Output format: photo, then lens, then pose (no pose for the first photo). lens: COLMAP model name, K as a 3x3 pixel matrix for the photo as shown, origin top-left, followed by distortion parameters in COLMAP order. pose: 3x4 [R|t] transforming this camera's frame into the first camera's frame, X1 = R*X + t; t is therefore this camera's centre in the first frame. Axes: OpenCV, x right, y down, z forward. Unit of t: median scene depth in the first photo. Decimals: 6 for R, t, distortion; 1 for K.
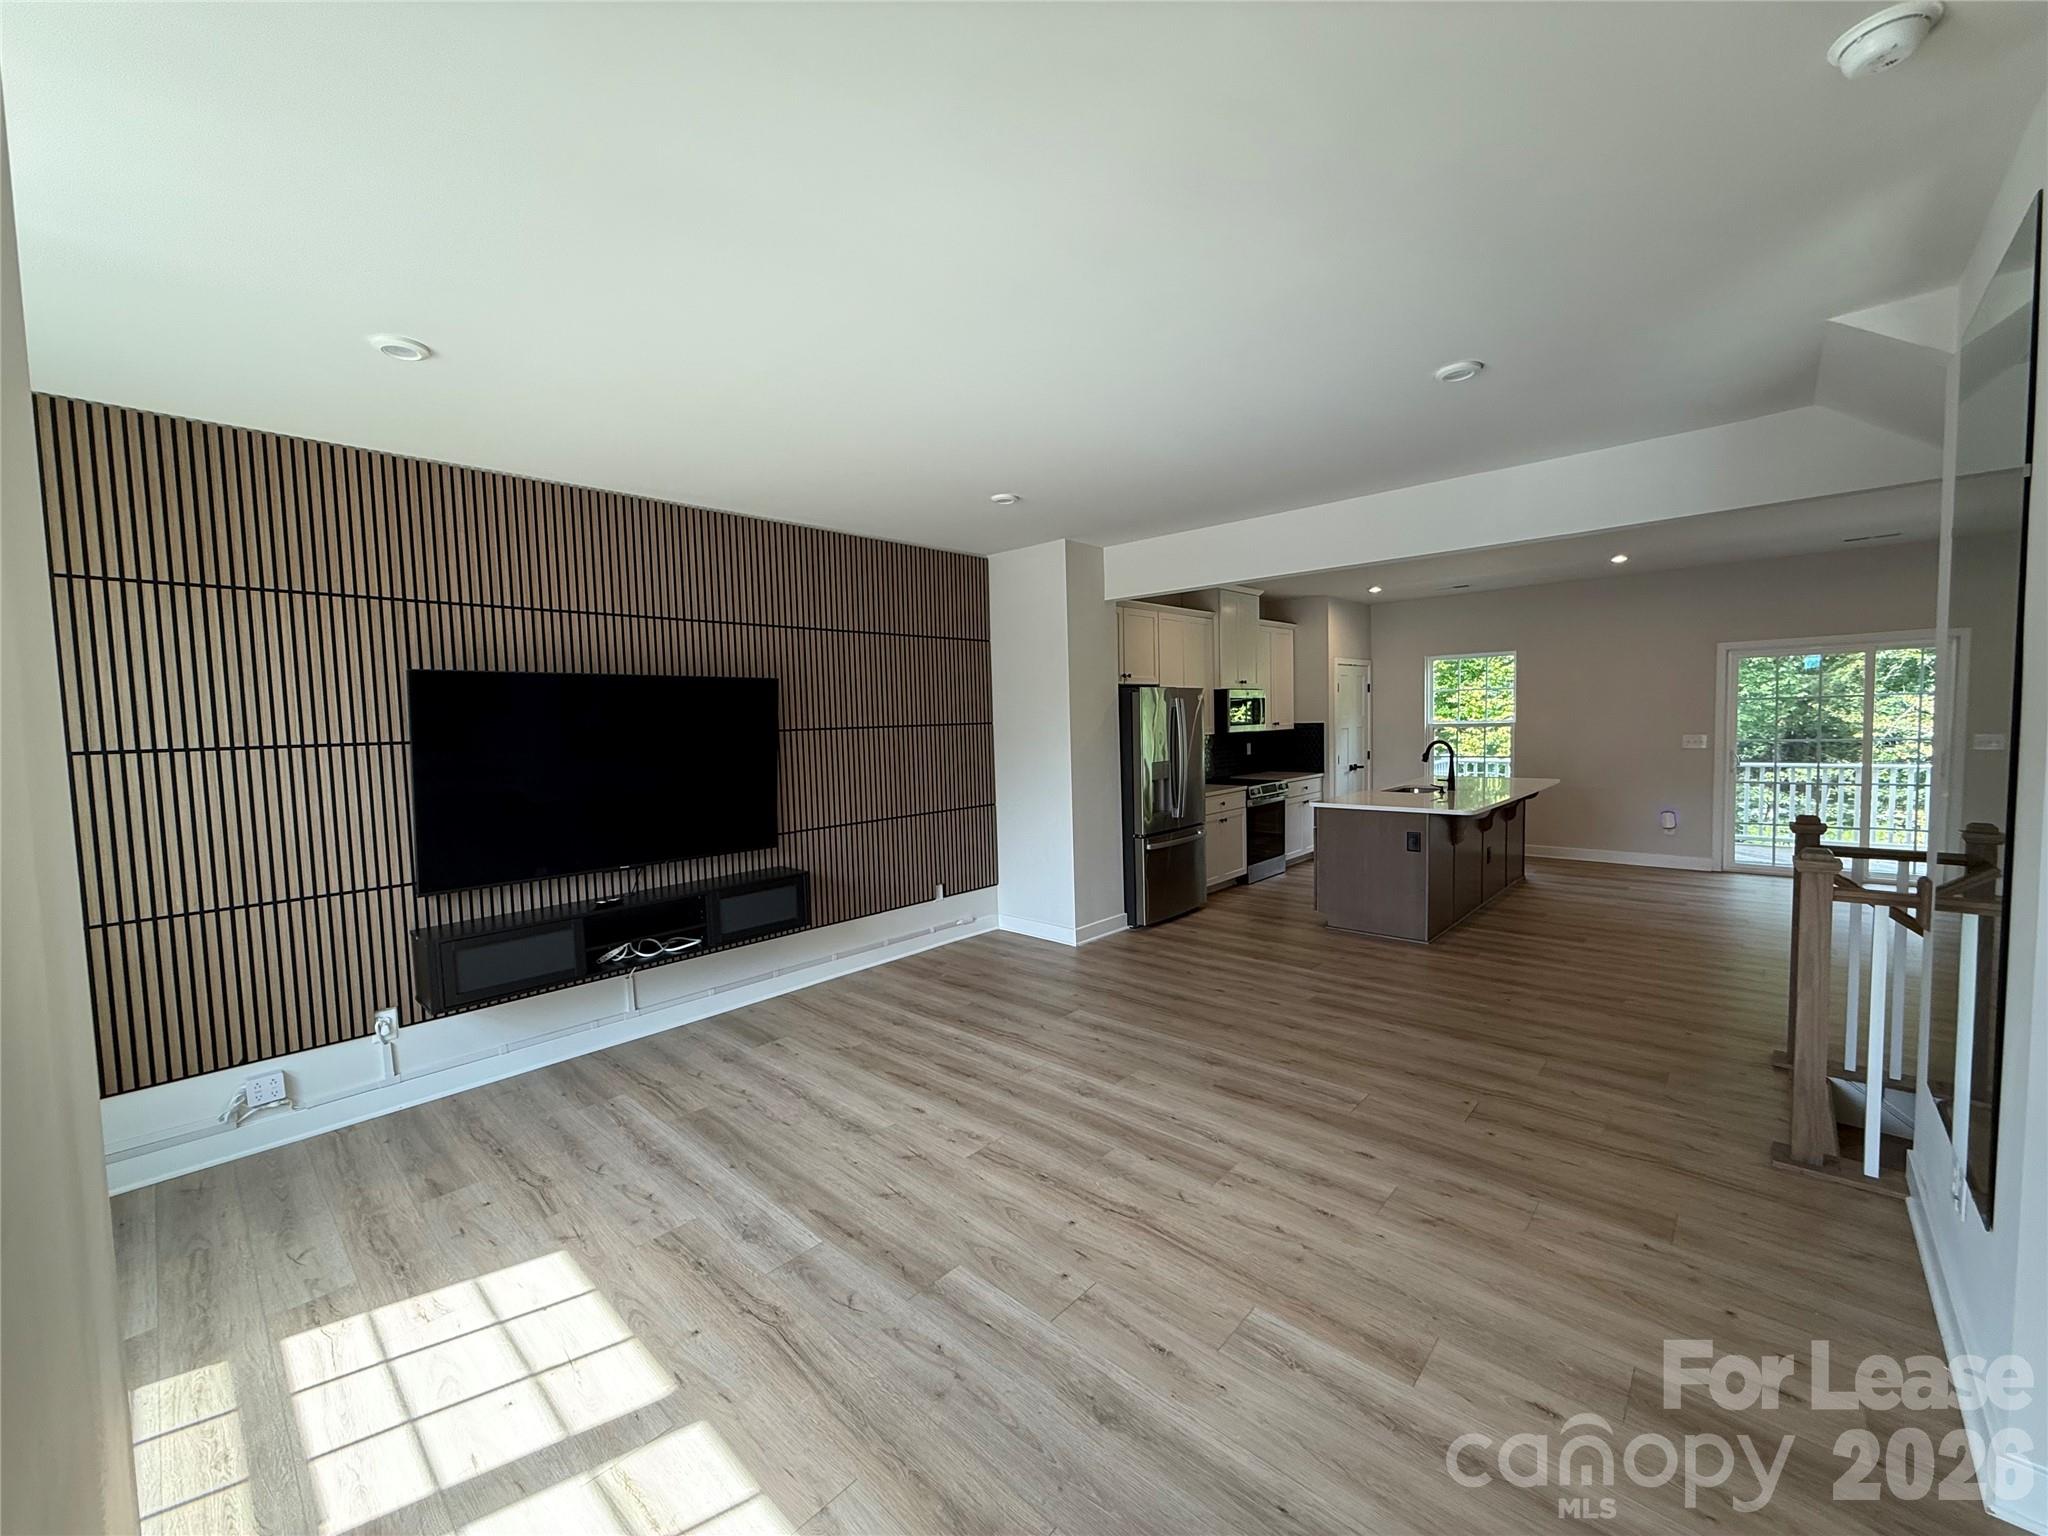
lens RADIAL K [[814.8, 0, 1017.0], [0, 814.8, 771.6], [0, 0, 1]] dist [0.001759, -0.000511]
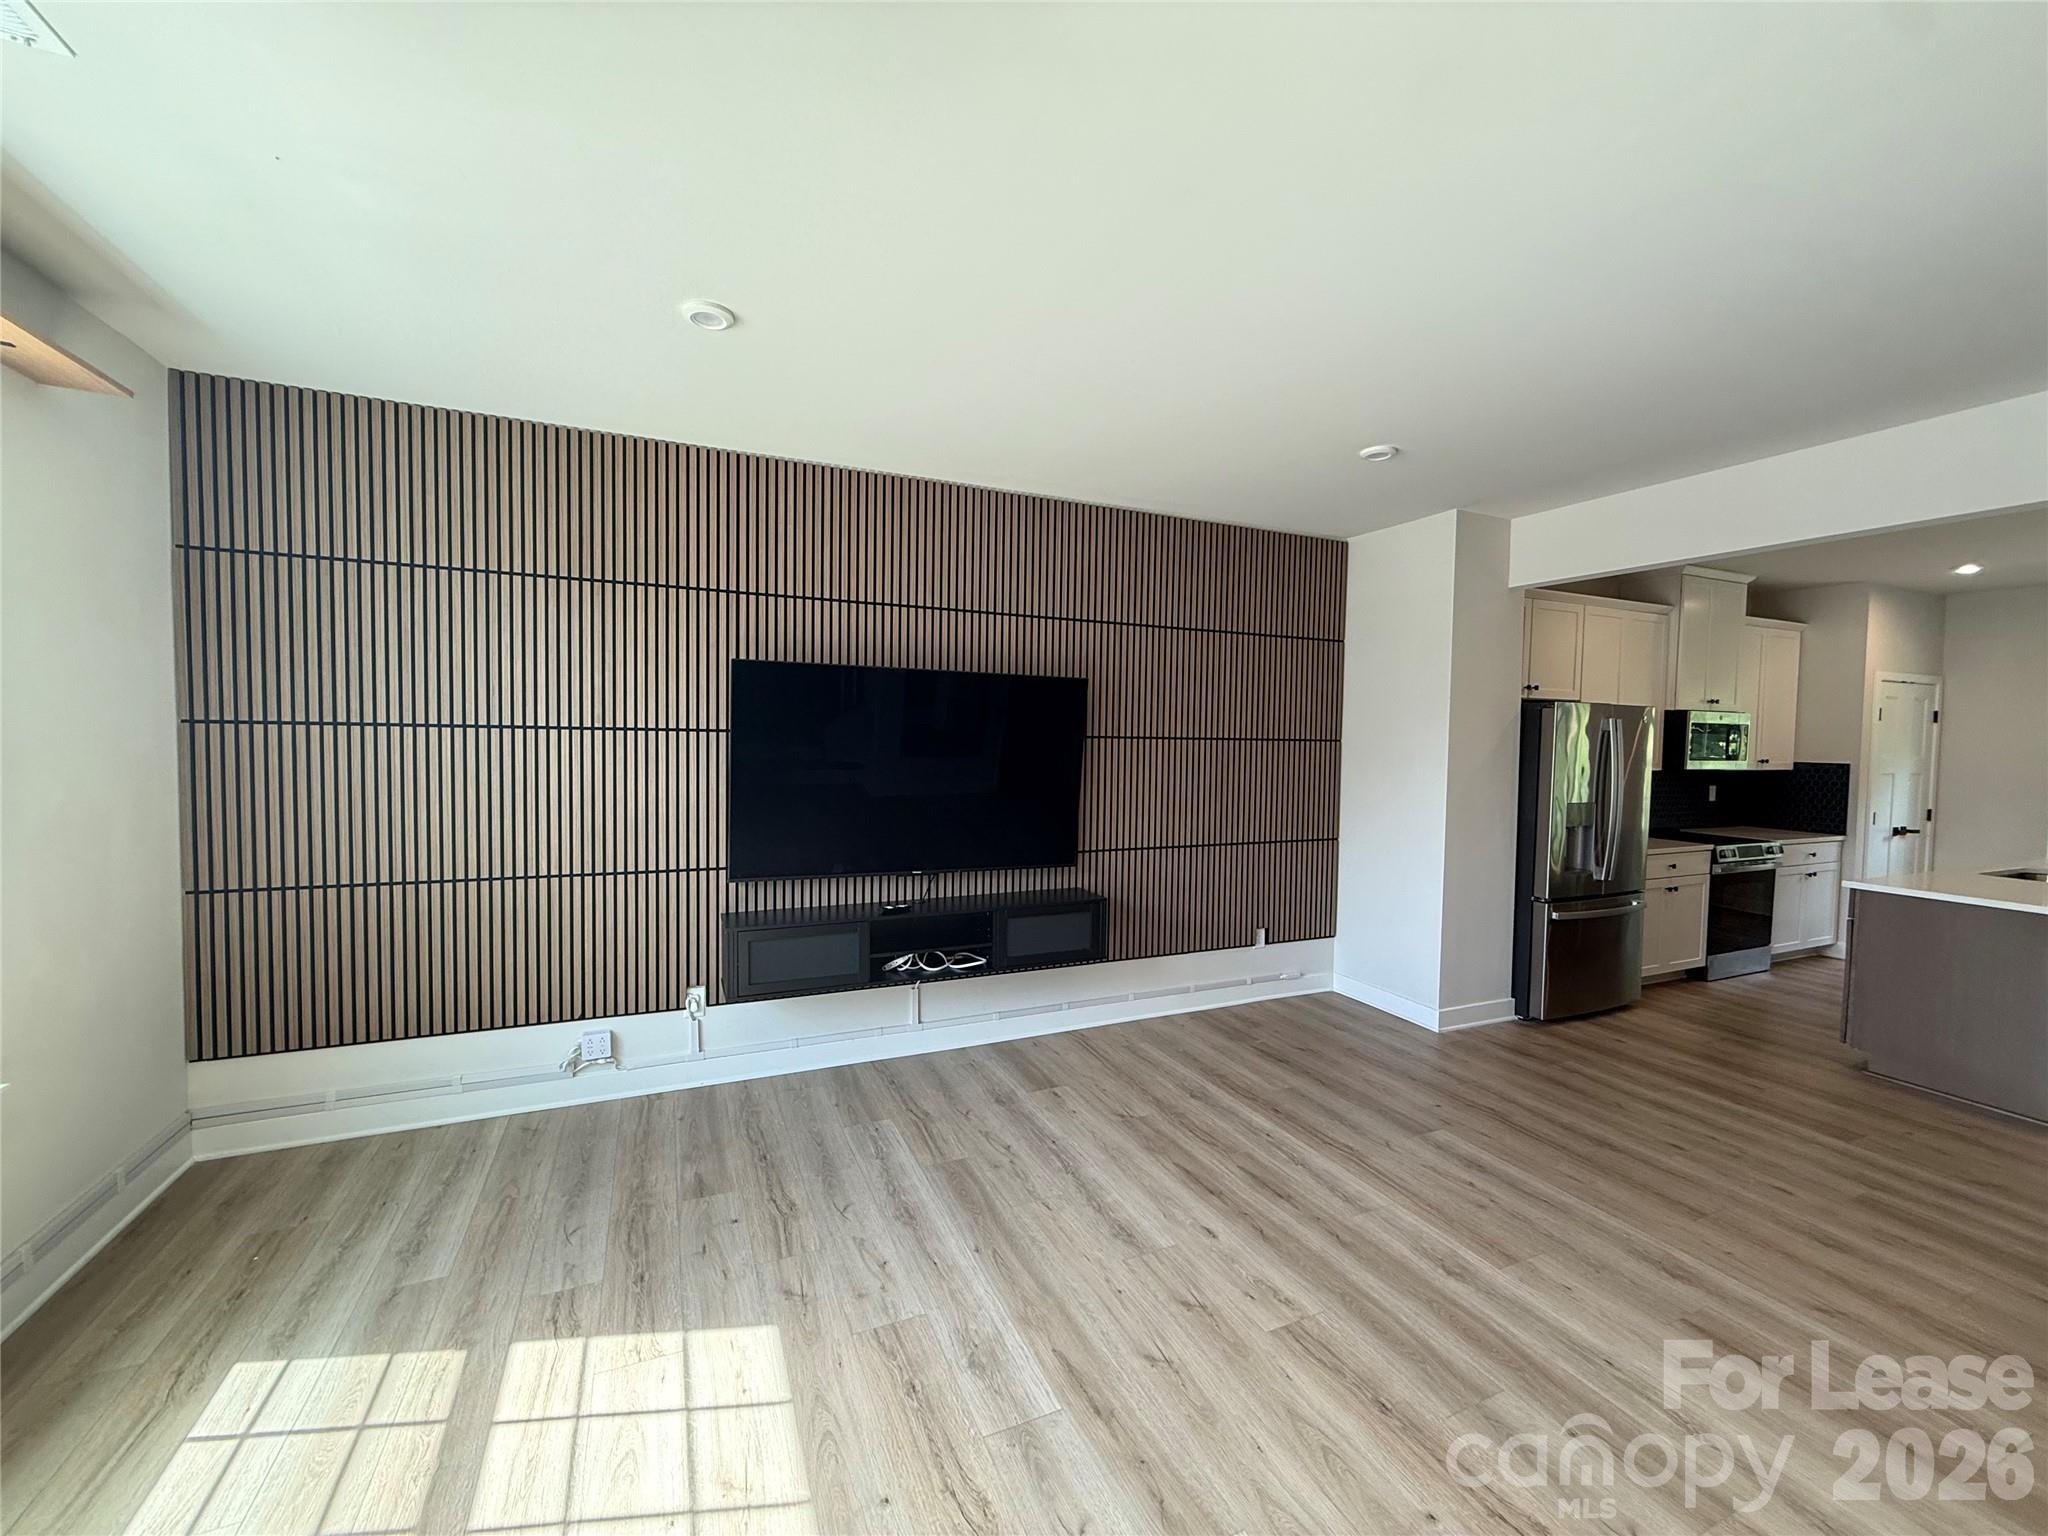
lens RADIAL K [[814.8, 0, 1016.6], [0, 814.8, 769.6], [0, 0, 1]] dist [0.001759, -0.000511]
pose [[0.918235, 0.059985, -0.391467, -0.010805], [-0.067981, 0.997665, -0.006583, -0.003874], [0.390158, 0.032657, 0.920169, 0.178807]]
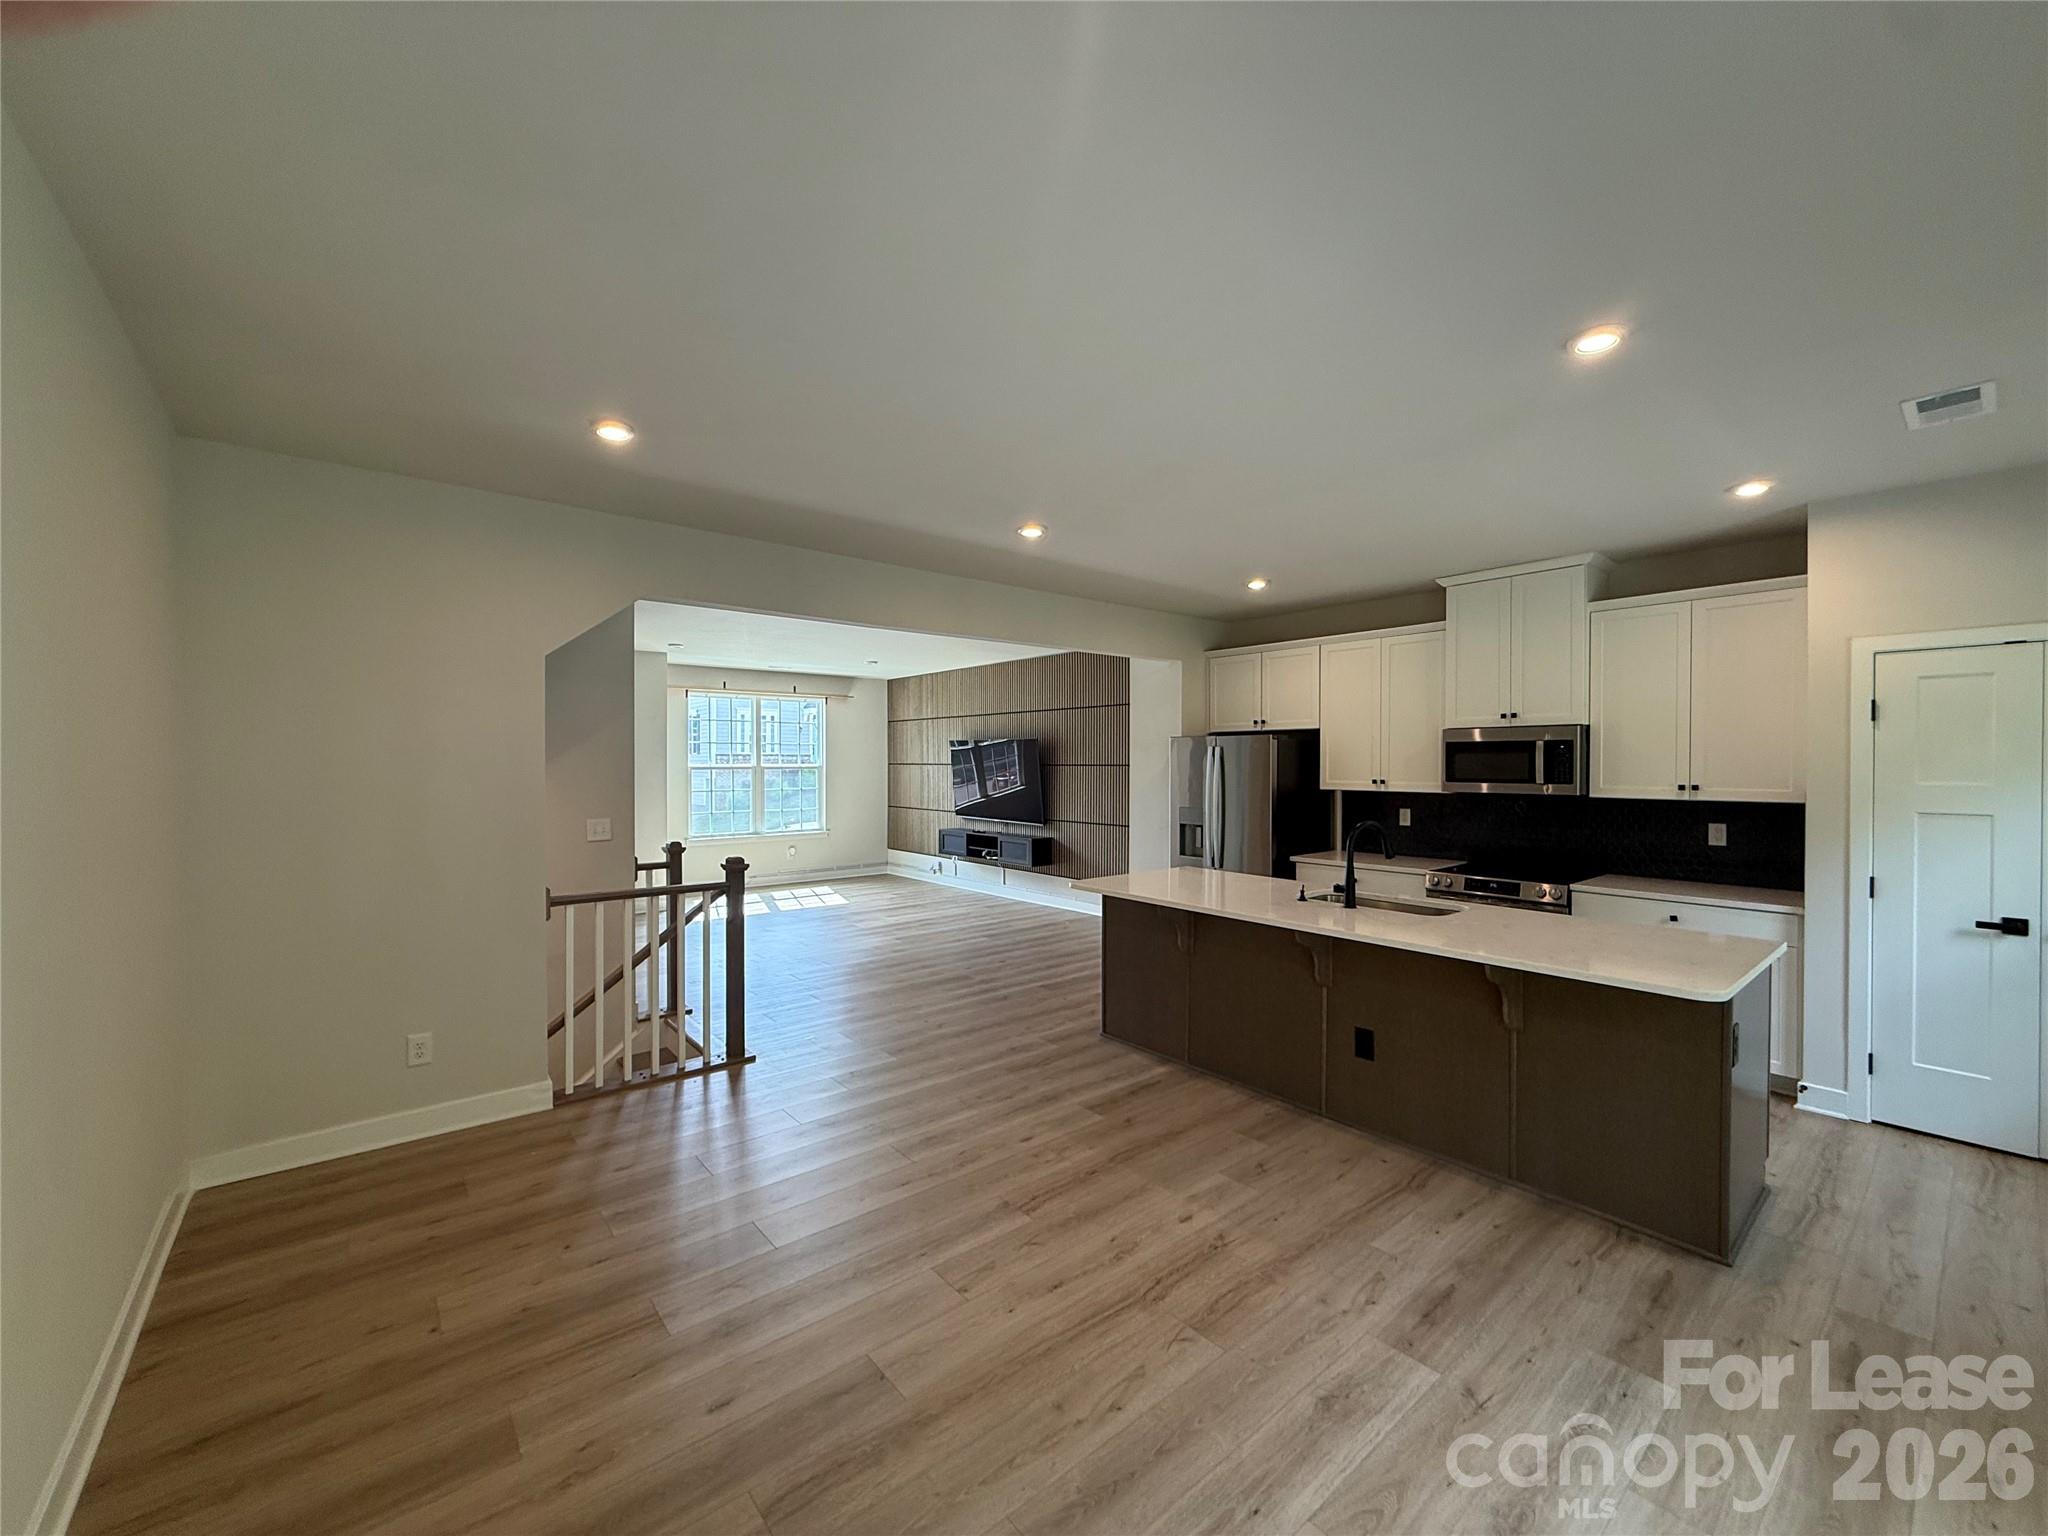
lens RADIAL K [[814.8, 0, 1022.3], [0, 814.8, 765.2], [0, 0, 1]] dist [0.001759, -0.000511]
pose [[-0.124932, 0.031403, -0.991668, 1.943758], [-0.065401, 0.997064, 0.039814, -0.145565], [0.990007, 0.069830, -0.122512, 1.431116]]
